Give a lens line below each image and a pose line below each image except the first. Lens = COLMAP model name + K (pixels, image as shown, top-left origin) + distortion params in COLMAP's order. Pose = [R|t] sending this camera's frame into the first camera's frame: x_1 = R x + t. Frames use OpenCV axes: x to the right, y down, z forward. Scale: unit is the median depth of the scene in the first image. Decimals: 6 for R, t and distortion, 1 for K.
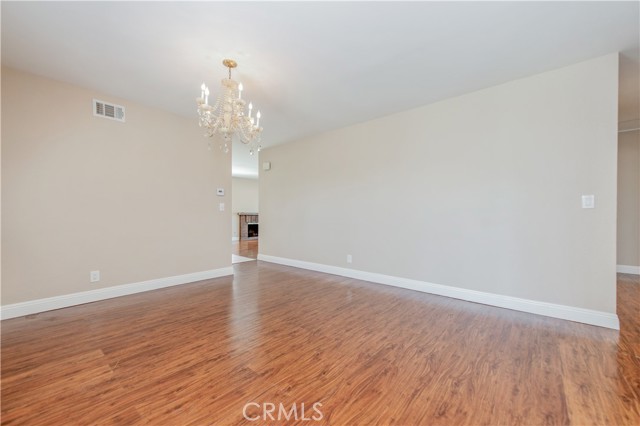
lens RADIAL K [[260.8, 0, 320.6], [0, 260.8, 213.5], [0, 0, 1]] dist [0.000212, 0.000016]
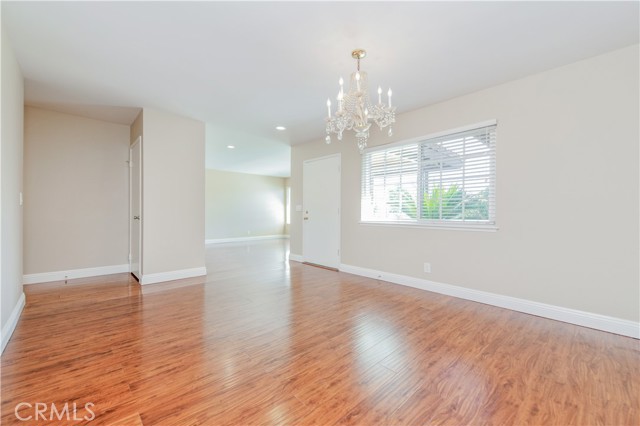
lens RADIAL K [[260.8, 0, 319.3], [0, 260.8, 212.8], [0, 0, 1]] dist [0.000212, 0.000016]
pose [[-0.995266, -0.014338, 0.096126, -0.328915], [-0.014332, 0.999897, 0.000750, 0.013485], [-0.096127, -0.000631, -0.995369, 2.126439]]
